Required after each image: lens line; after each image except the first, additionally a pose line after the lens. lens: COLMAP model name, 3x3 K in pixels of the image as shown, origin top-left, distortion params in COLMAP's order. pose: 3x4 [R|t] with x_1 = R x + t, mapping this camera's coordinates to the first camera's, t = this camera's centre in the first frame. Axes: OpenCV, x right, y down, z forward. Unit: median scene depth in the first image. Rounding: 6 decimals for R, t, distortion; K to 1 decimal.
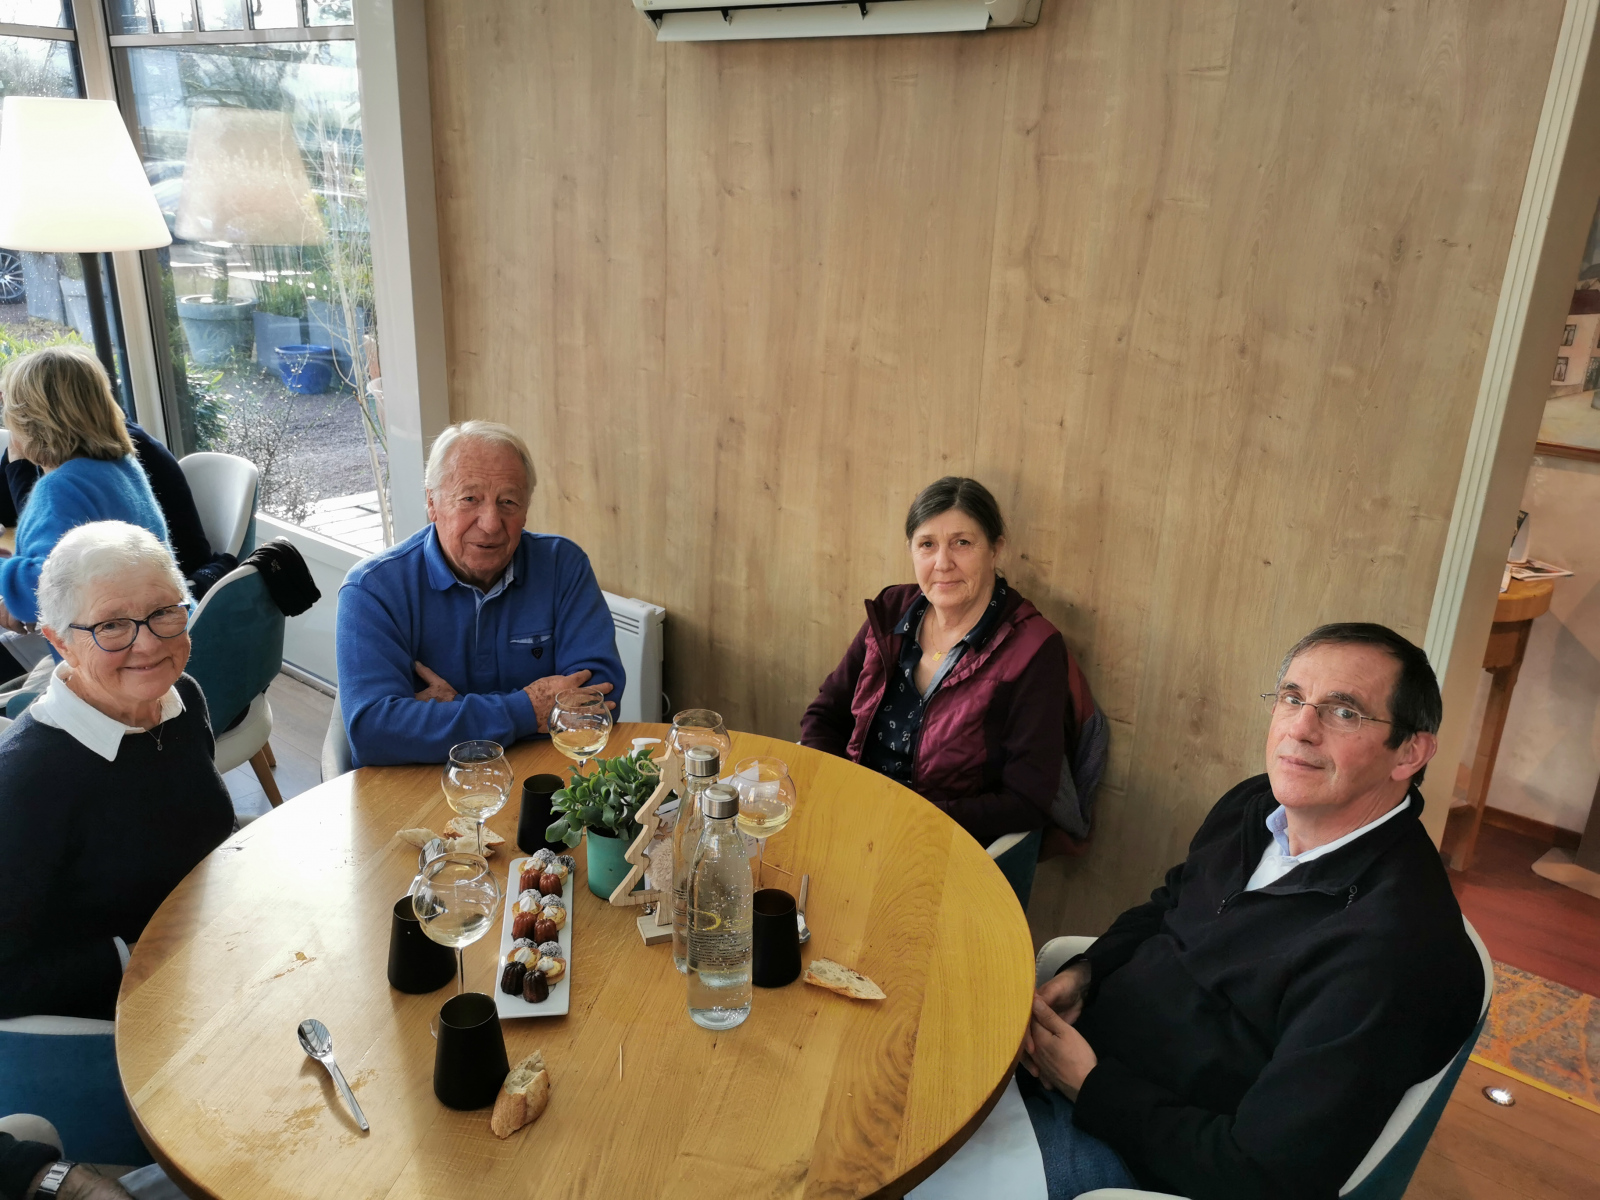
lens RADIAL K [[1227.1, 0, 800.0], [0, 1227.1, 600.0], [0, 0, 1]] dist [0.023564, -0.000425]
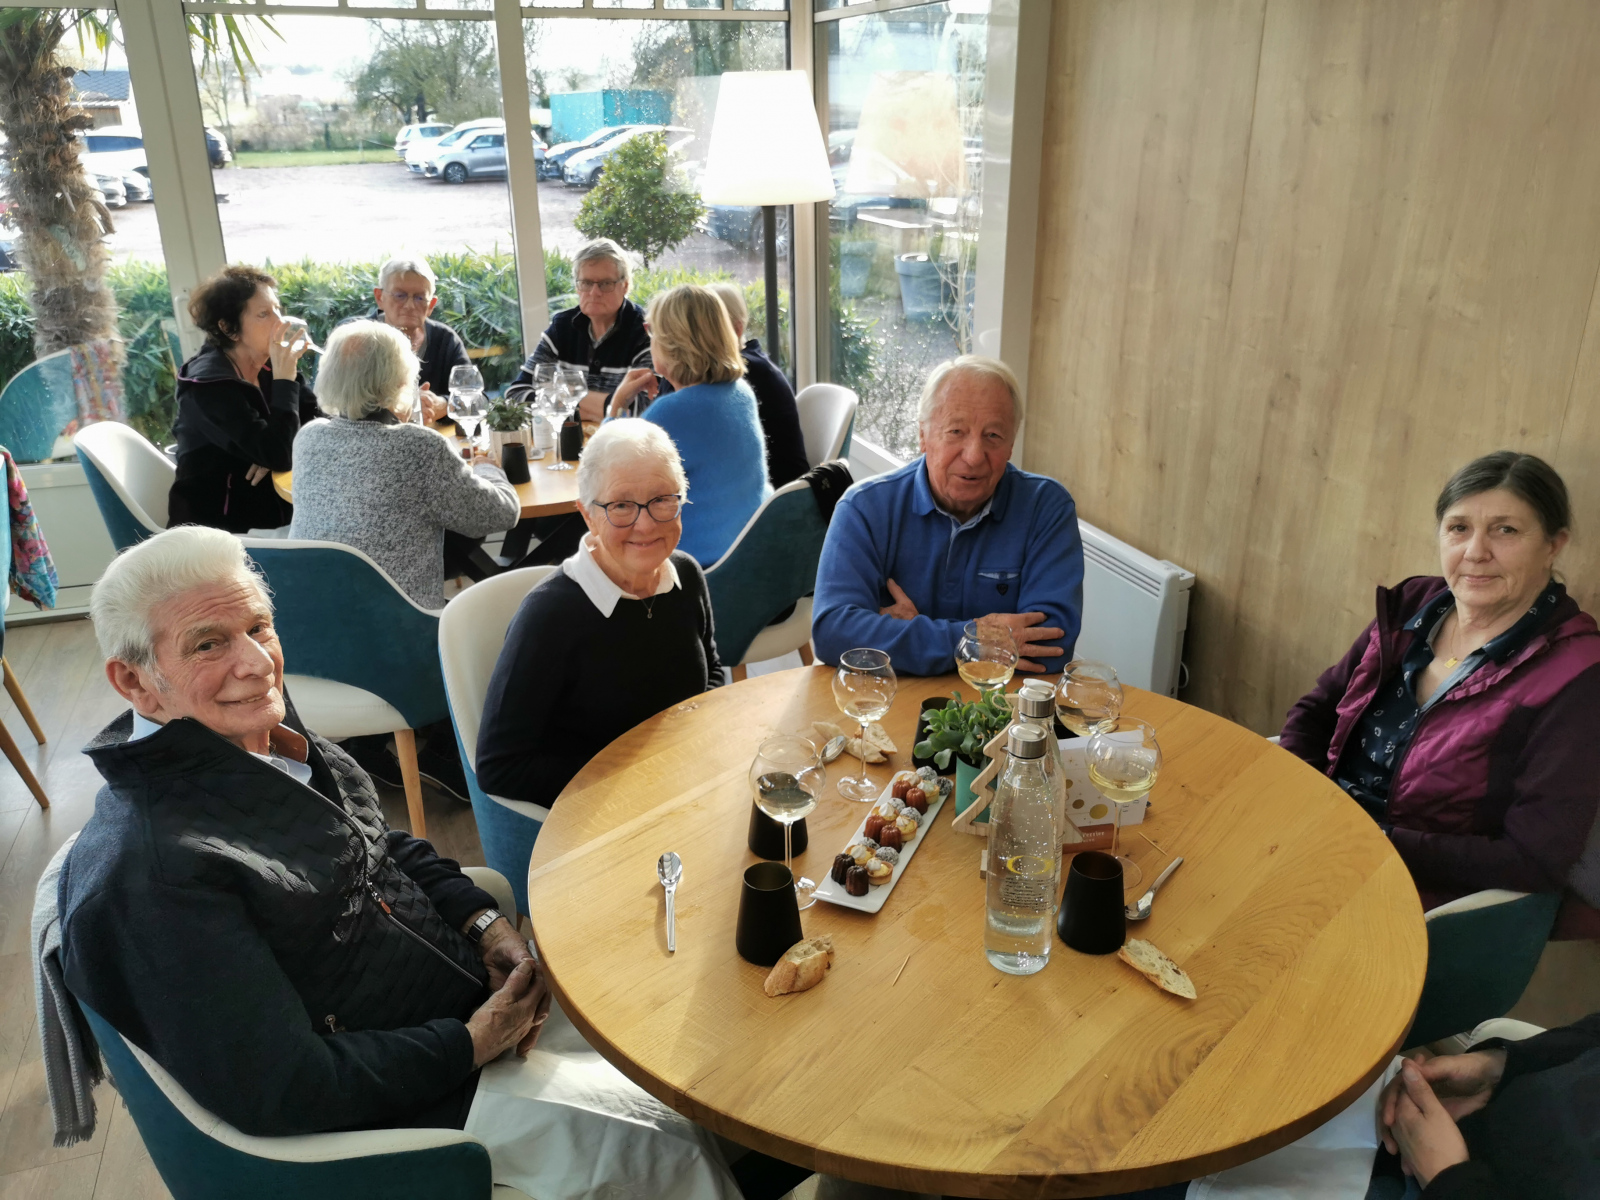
lens RADIAL K [[1234.2, 0, 800.0], [0, 1234.2, 600.0], [0, 0, 1]] dist [0.033492, -0.043416]
pose [[0.846702, 0.150660, -0.510292, 0.160995], [-0.137703, 0.988446, 0.063348, 0.010088], [0.513940, 0.016632, 0.857665, 0.040292]]
